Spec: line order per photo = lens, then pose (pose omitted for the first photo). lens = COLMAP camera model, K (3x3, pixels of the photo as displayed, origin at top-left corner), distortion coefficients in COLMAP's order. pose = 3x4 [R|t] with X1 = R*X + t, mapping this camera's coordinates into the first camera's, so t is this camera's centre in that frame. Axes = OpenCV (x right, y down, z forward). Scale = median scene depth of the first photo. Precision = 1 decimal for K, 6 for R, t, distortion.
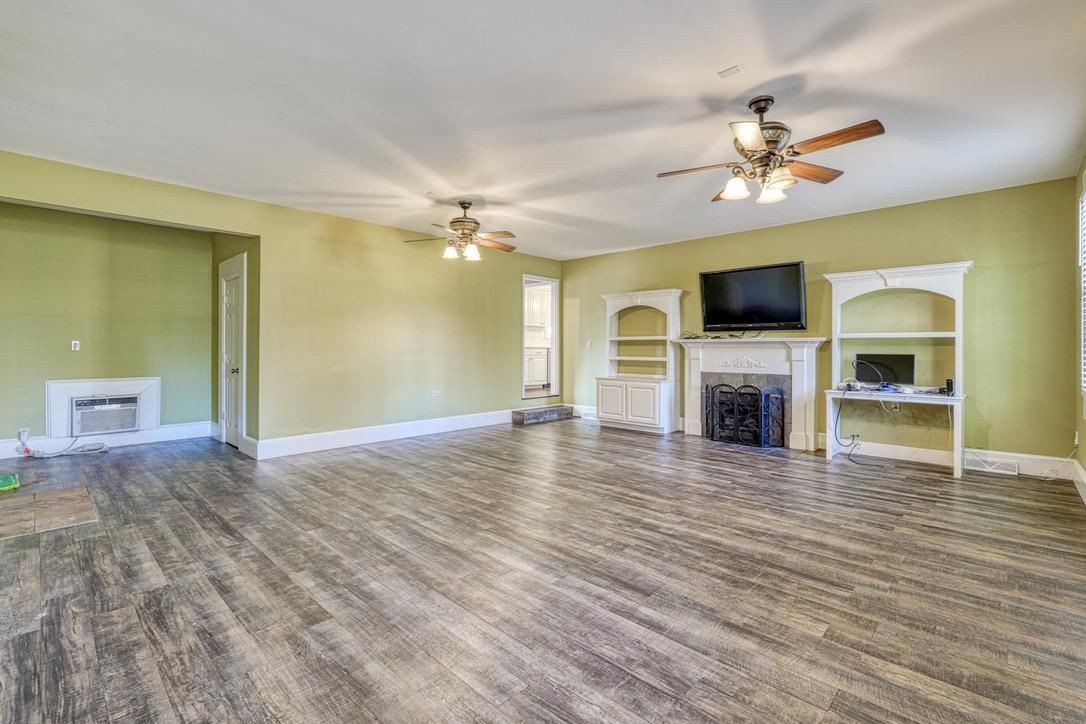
lens RADIAL K [[485.1, 0, 542.6], [0, 485.1, 351.2], [0, 0, 1]] dist [0.001496, 0.000317]
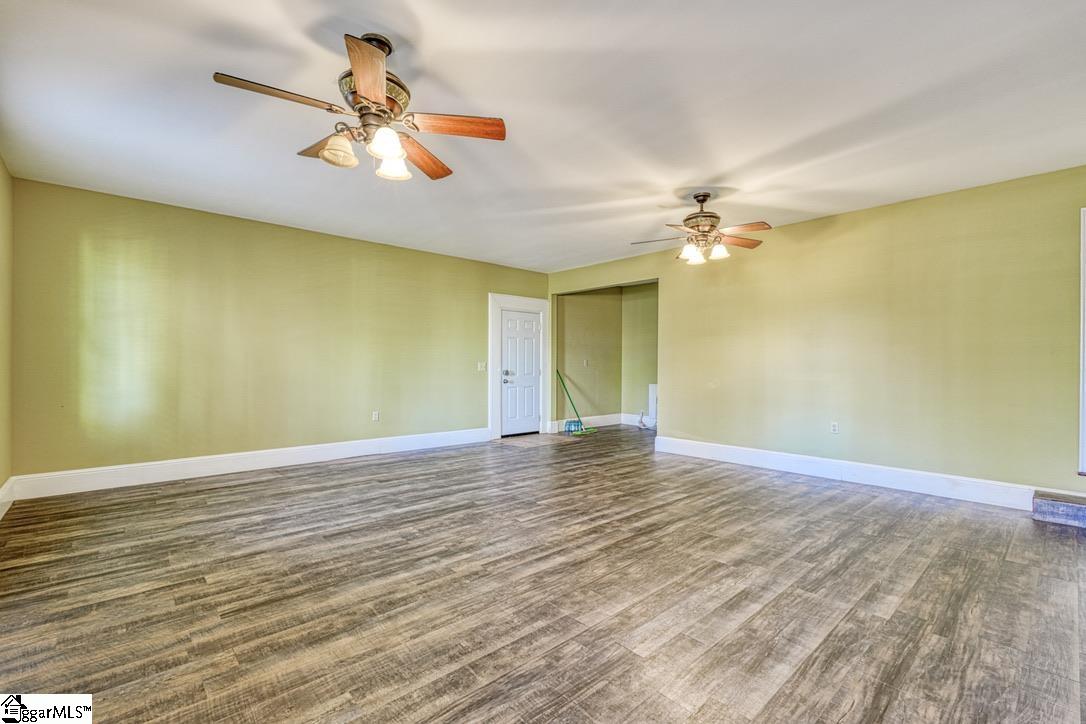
lens RADIAL K [[478.1, 0, 543.0], [0, 478.1, 362.0], [0, 0, 1]] dist [0.001306, -0.000084]
pose [[-0.073164, -0.007082, -0.997295, 0.952230], [-0.011077, 0.999919, -0.006288, -0.003171], [0.997258, 0.010587, -0.073237, 1.053882]]
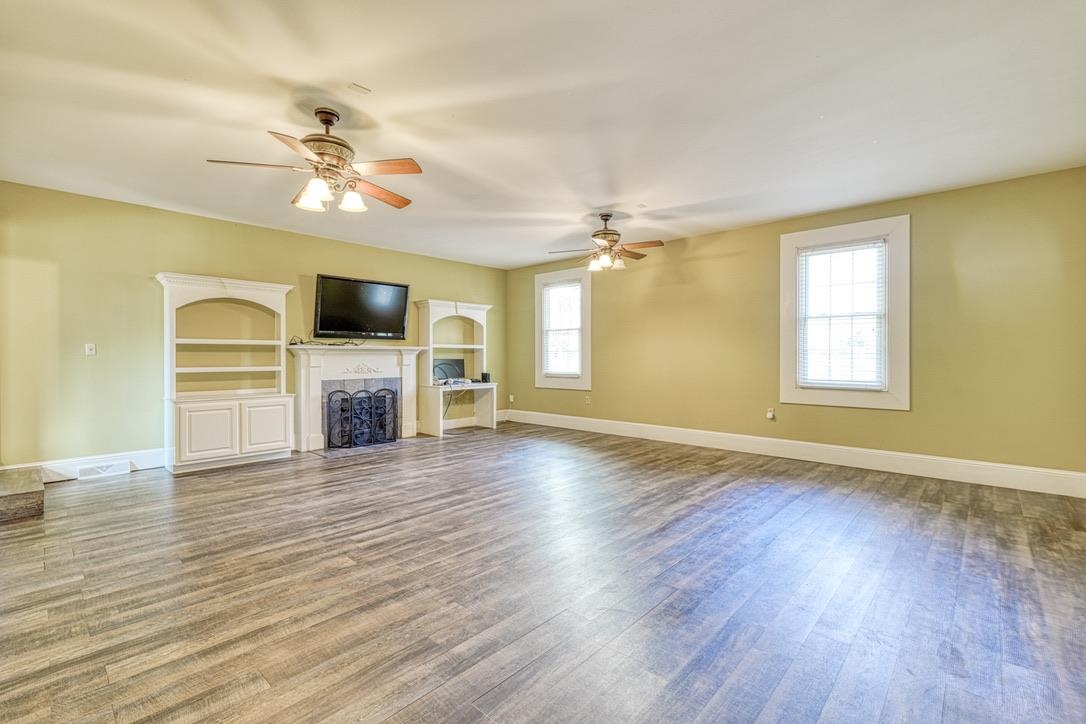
lens RADIAL K [[478.1, 0, 543.0], [0, 478.1, 362.0], [0, 0, 1]] dist [0.001306, -0.000084]
pose [[-0.017586, -0.016231, 0.999714, -1.022959], [0.006495, 0.999845, 0.016347, -0.009003], [-0.999824, 0.006781, -0.017478, 1.001941]]
